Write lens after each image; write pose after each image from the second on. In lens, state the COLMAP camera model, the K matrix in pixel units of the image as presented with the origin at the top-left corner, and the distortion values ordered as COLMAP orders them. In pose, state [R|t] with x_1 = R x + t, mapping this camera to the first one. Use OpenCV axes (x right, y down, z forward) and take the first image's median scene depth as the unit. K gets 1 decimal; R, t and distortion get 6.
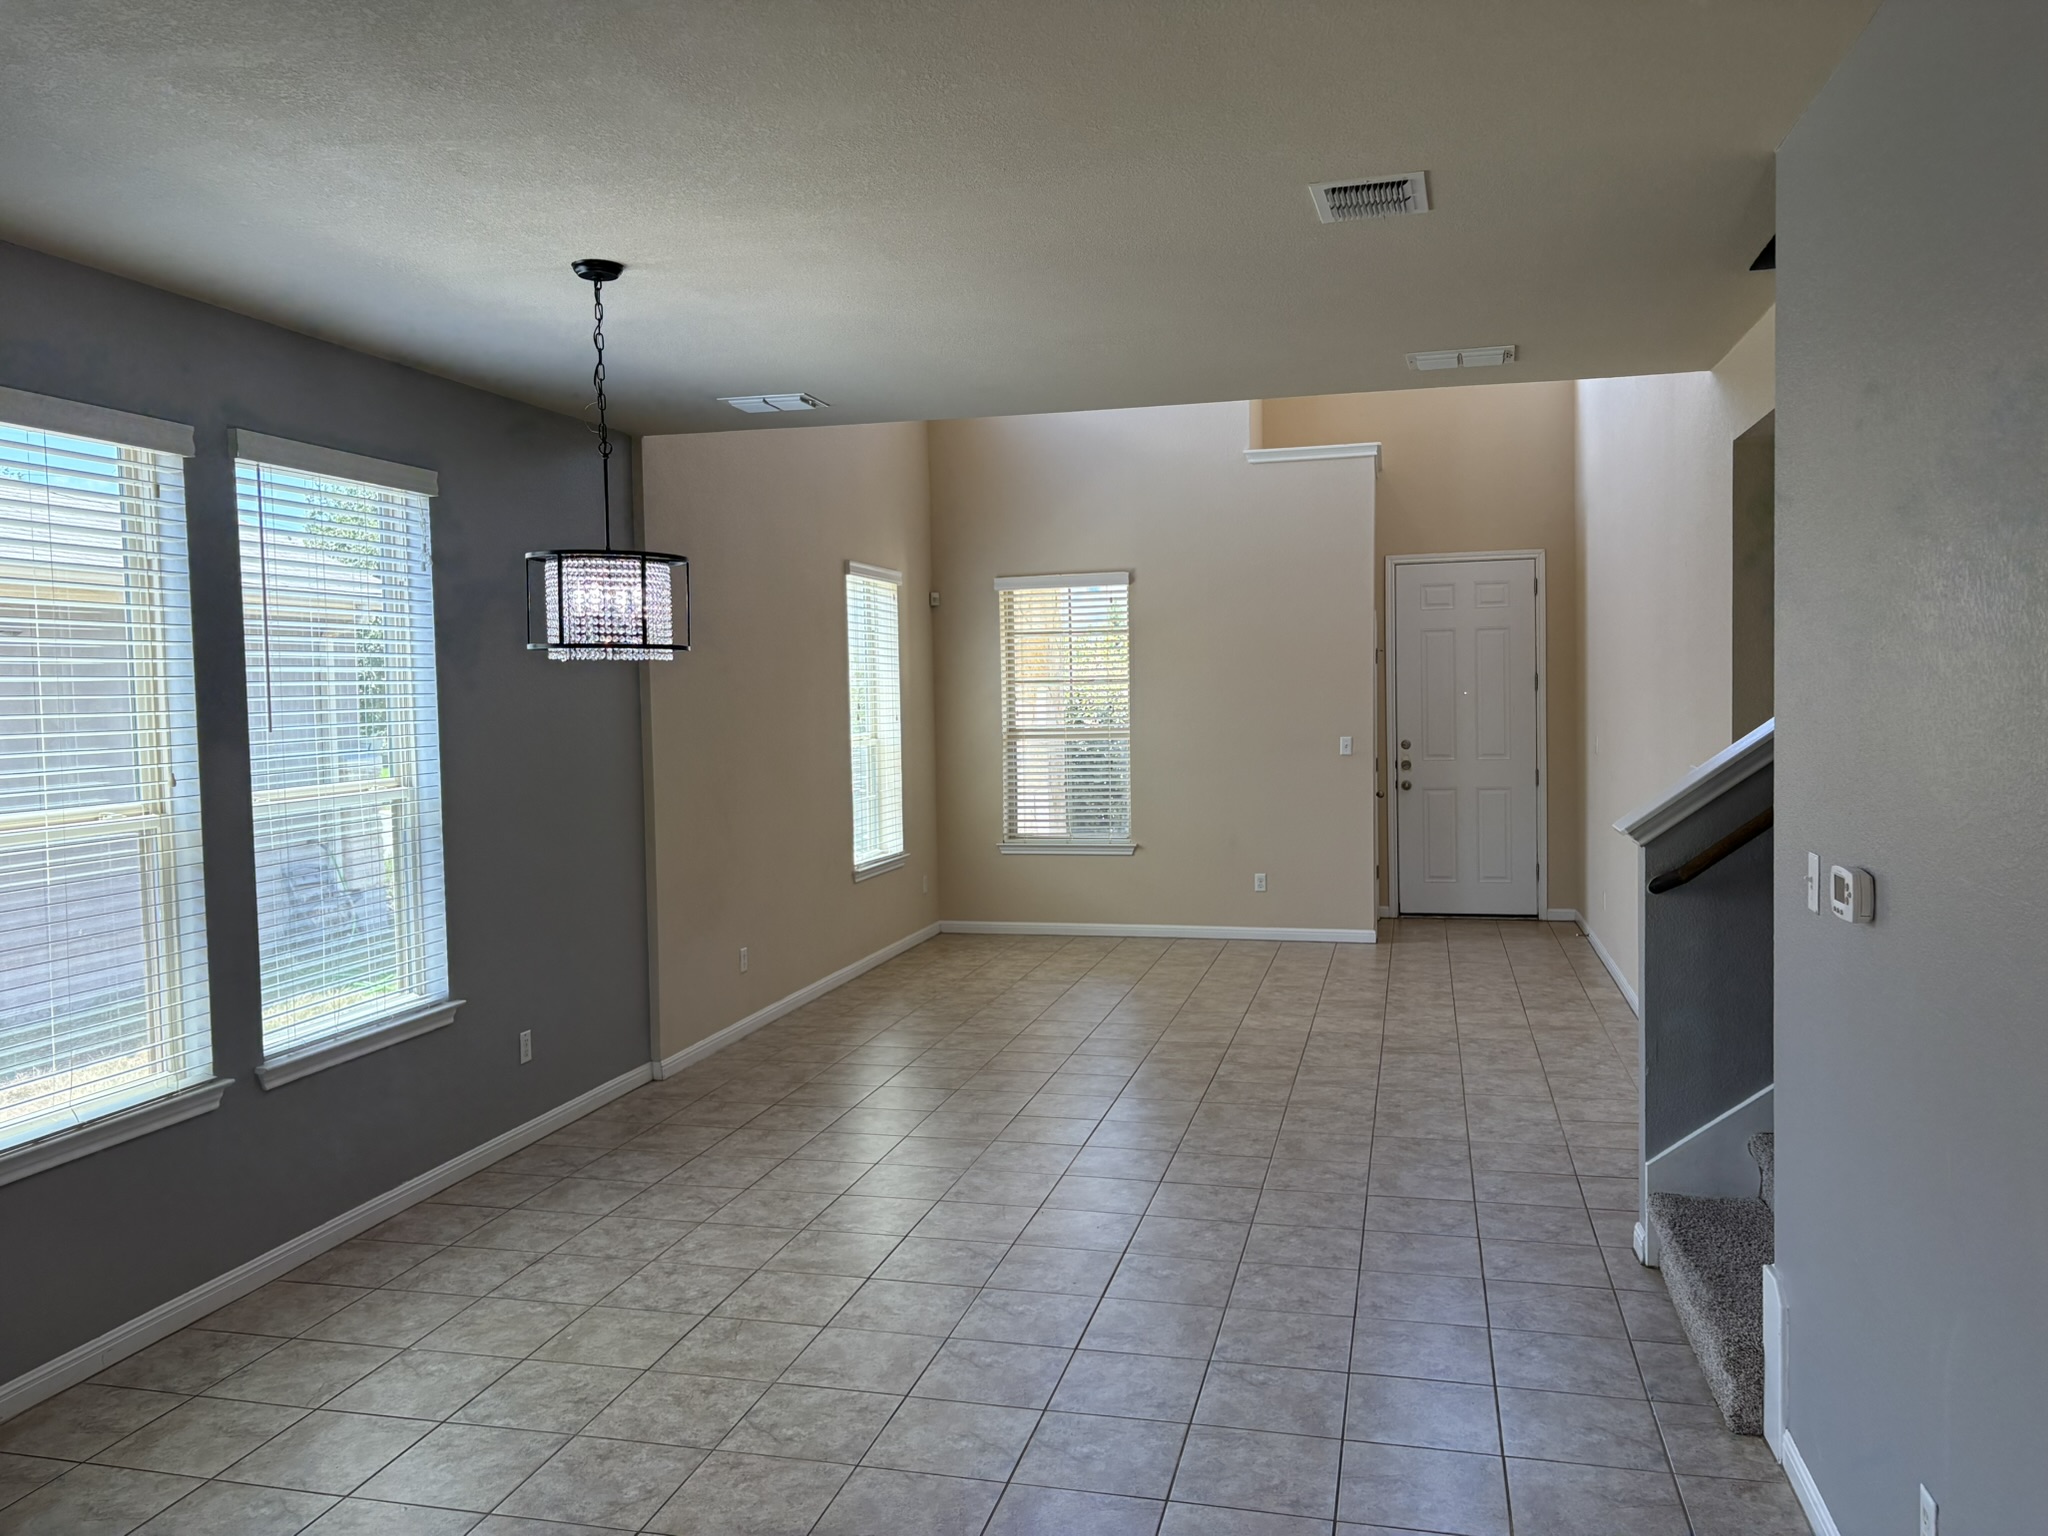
lens RADIAL K [[1580.3, 0, 1028.2], [0, 1580.3, 772.5], [0, 0, 1]] dist [0.056765, -0.053221]
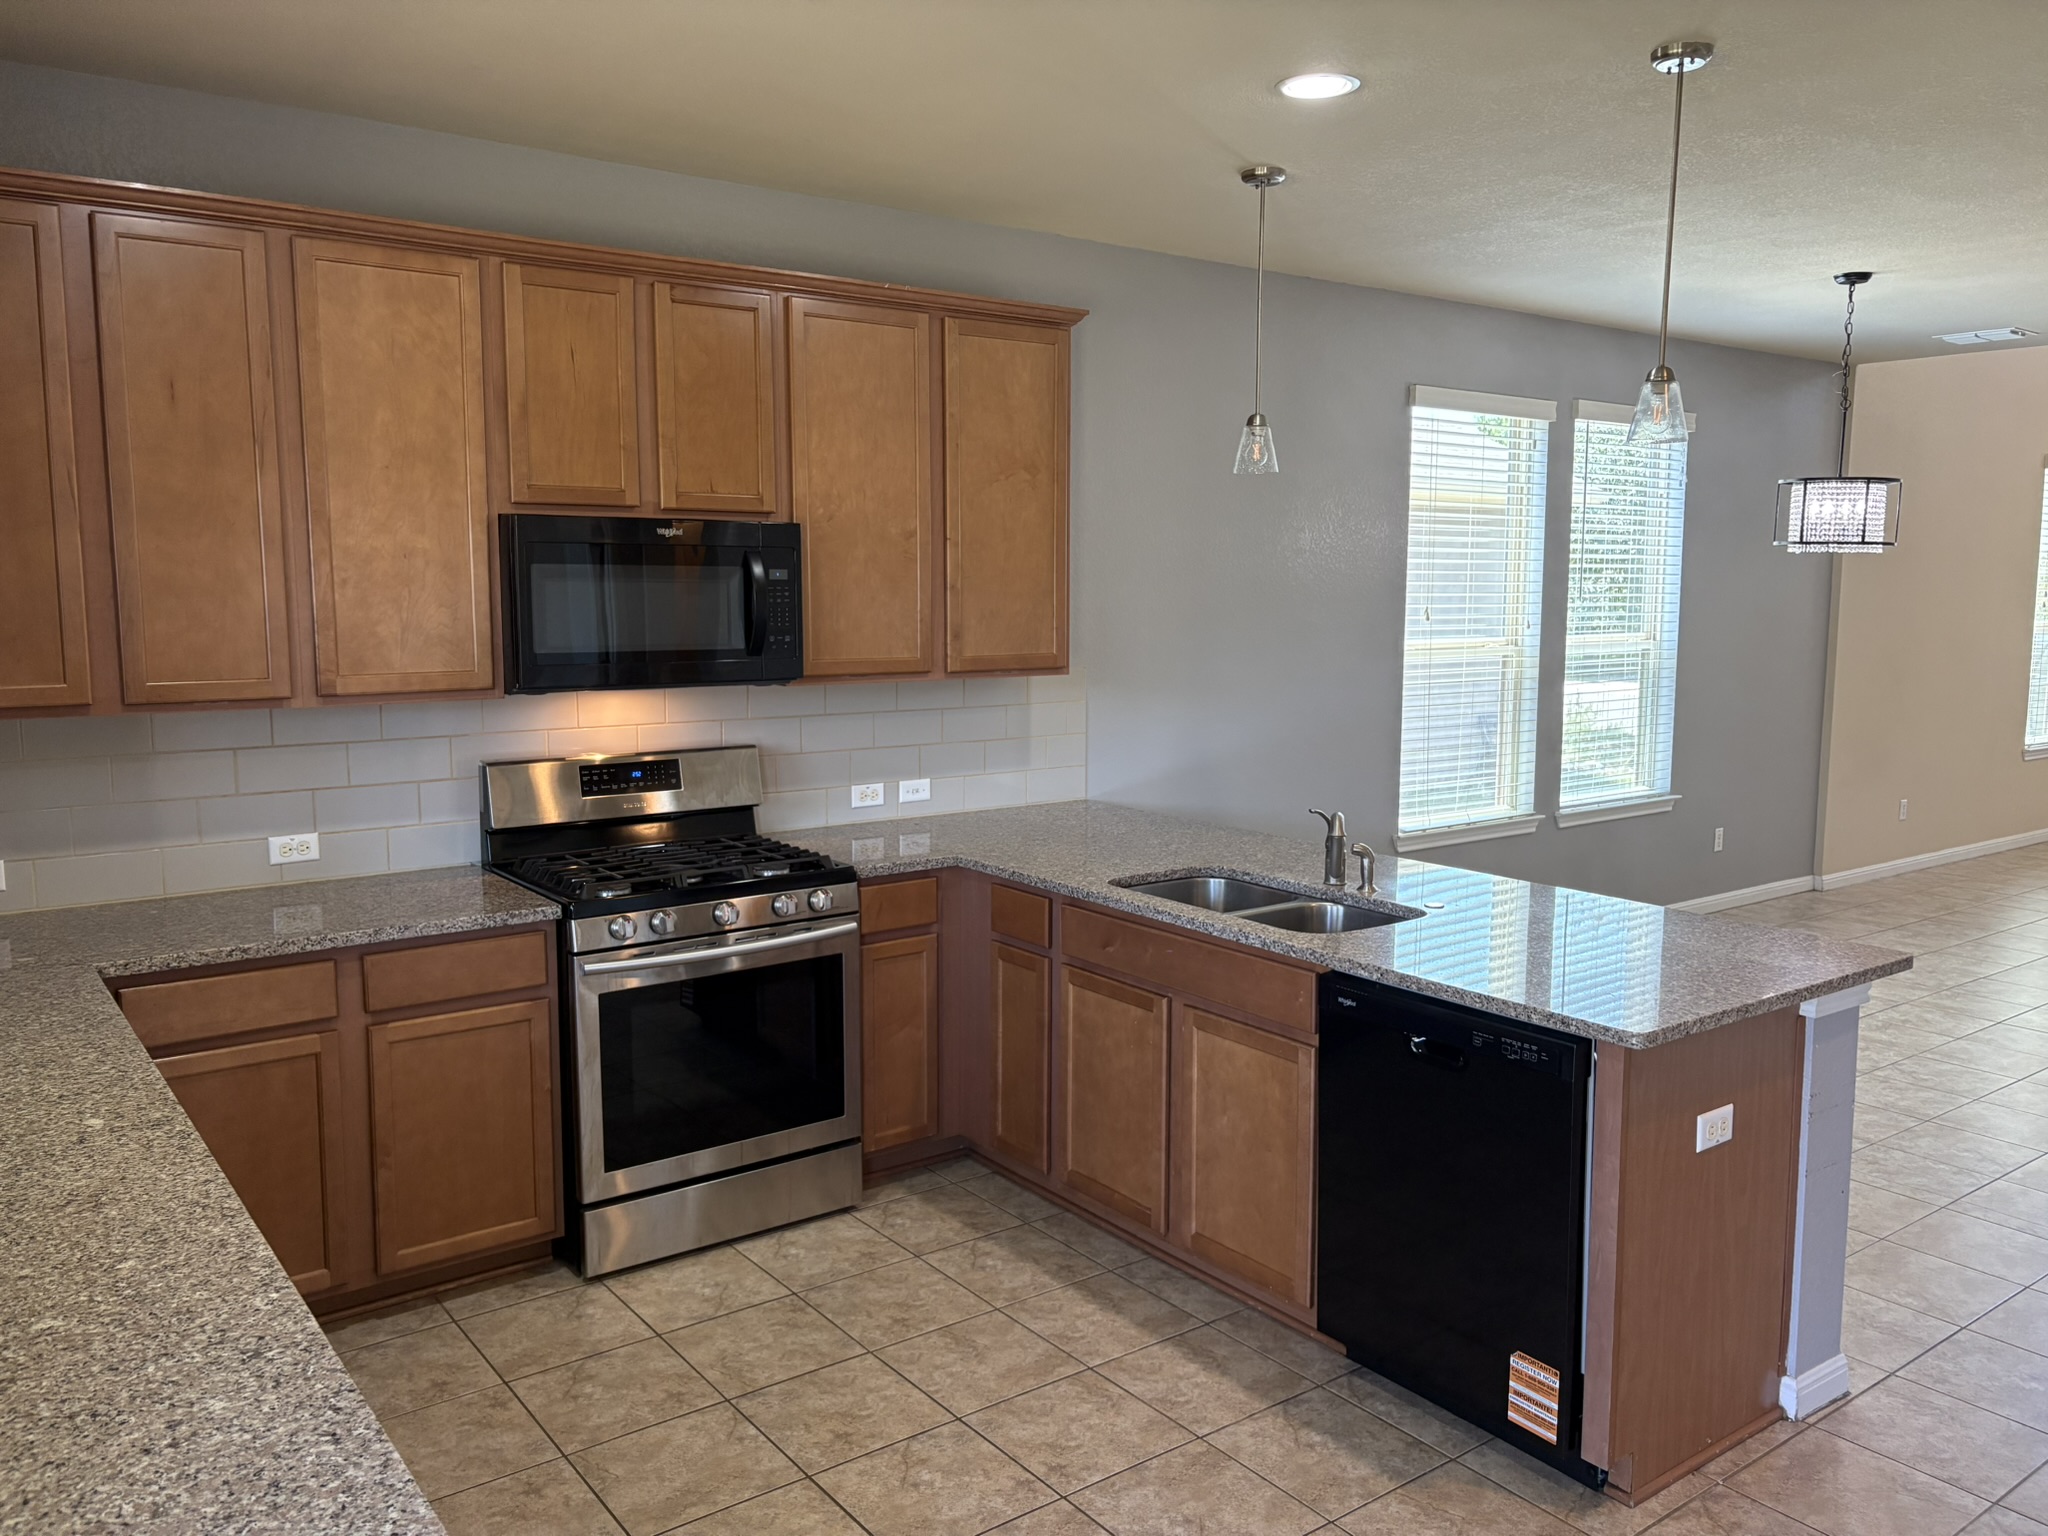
lens RADIAL K [[1580.3, 0, 1023.9], [0, 1580.3, 756.8], [0, 0, 1]] dist [0.056765, -0.053221]
pose [[0.777335, 0.093555, -0.622092, 0.075823], [-0.054651, 0.995184, 0.081375, 0.031718], [0.626709, -0.029257, 0.778704, -0.528593]]
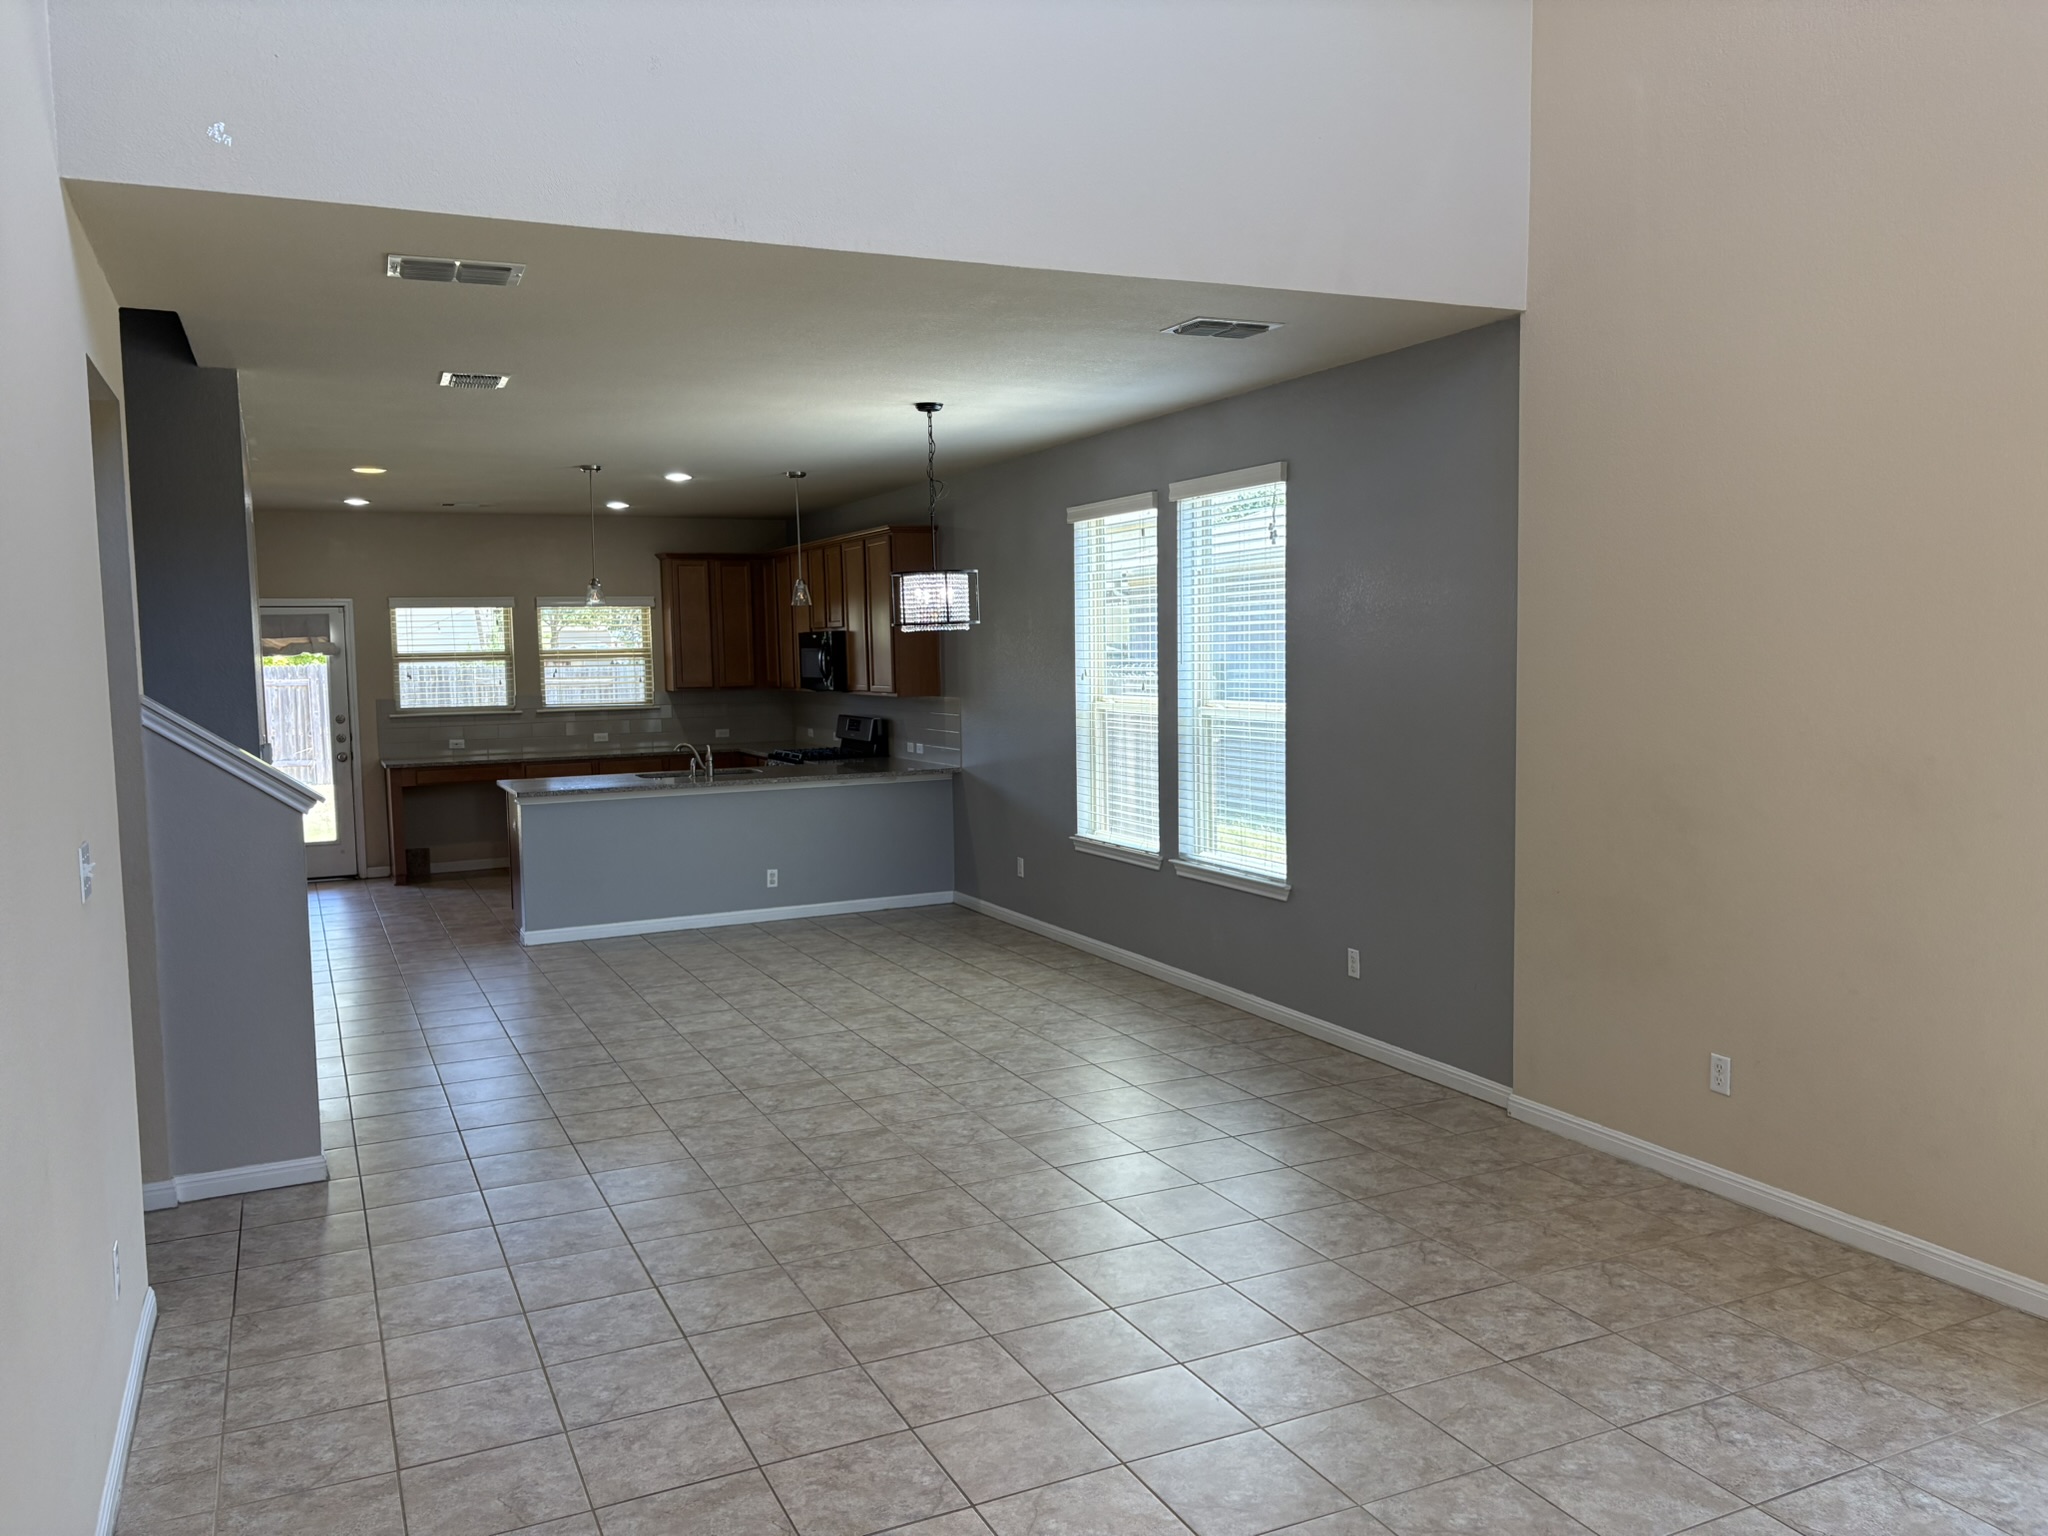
lens RADIAL K [[1580.3, 0, 1025.2], [0, 1580.3, 769.0], [0, 0, 1]] dist [0.056765, -0.053221]
pose [[-0.778790, 0.084398, -0.621581, 0.670447], [-0.000709, 0.990788, 0.135418, -0.137144], [0.627284, 0.105903, -0.771556, 2.139786]]
